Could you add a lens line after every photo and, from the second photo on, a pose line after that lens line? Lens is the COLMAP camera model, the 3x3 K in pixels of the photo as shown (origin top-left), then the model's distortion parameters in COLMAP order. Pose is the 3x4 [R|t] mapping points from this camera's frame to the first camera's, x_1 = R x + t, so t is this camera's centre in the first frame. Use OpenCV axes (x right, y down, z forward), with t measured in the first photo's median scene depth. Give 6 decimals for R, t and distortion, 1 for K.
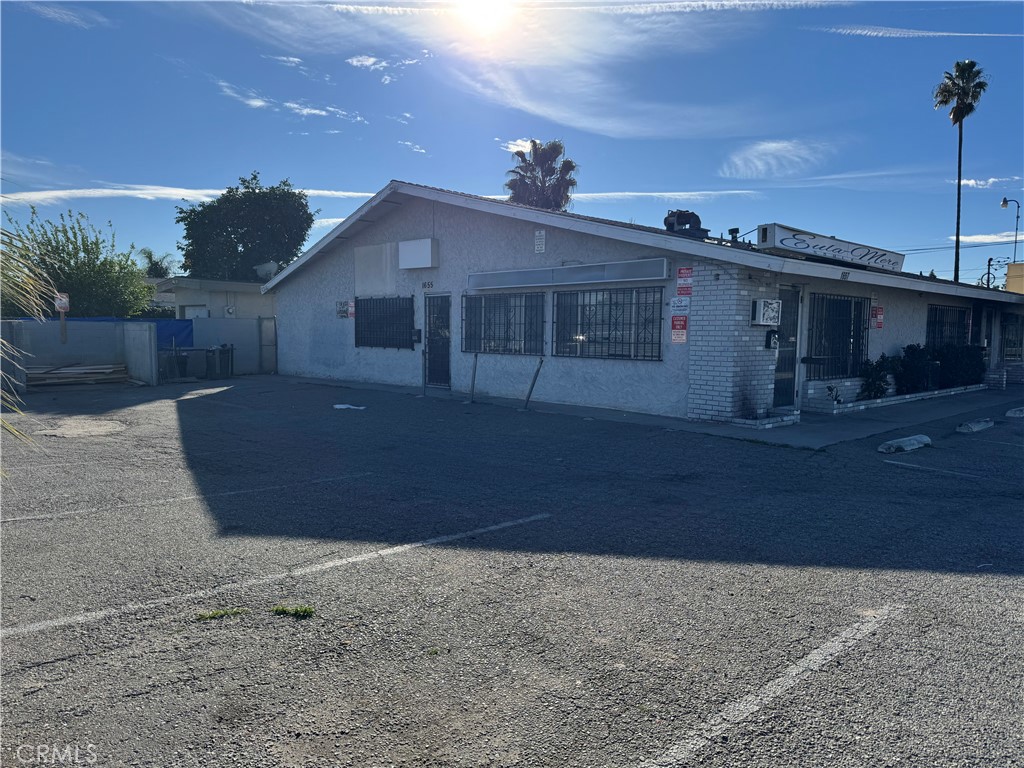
lens RADIAL K [[725.0, 0, 512.5], [0, 725.0, 387.1], [0, 0, 1]] dist [0.085878, -0.105975]
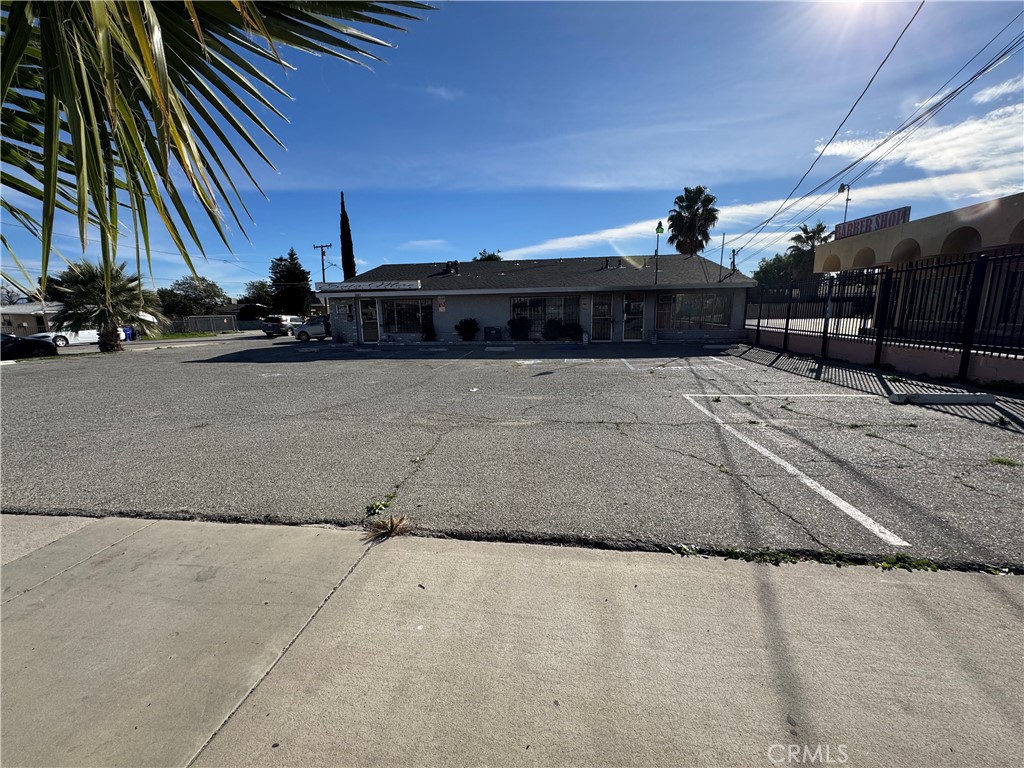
lens RADIAL K [[404.4, 0, 510.6], [0, 404.4, 384.5], [0, 0, 1]] dist [-0.002790, 0.000452]
pose [[0.617585, 0.120232, -0.777260, 1.488204], [-0.035923, 0.991527, 0.124833, -0.018413], [0.785684, -0.049174, 0.616671, 0.346859]]
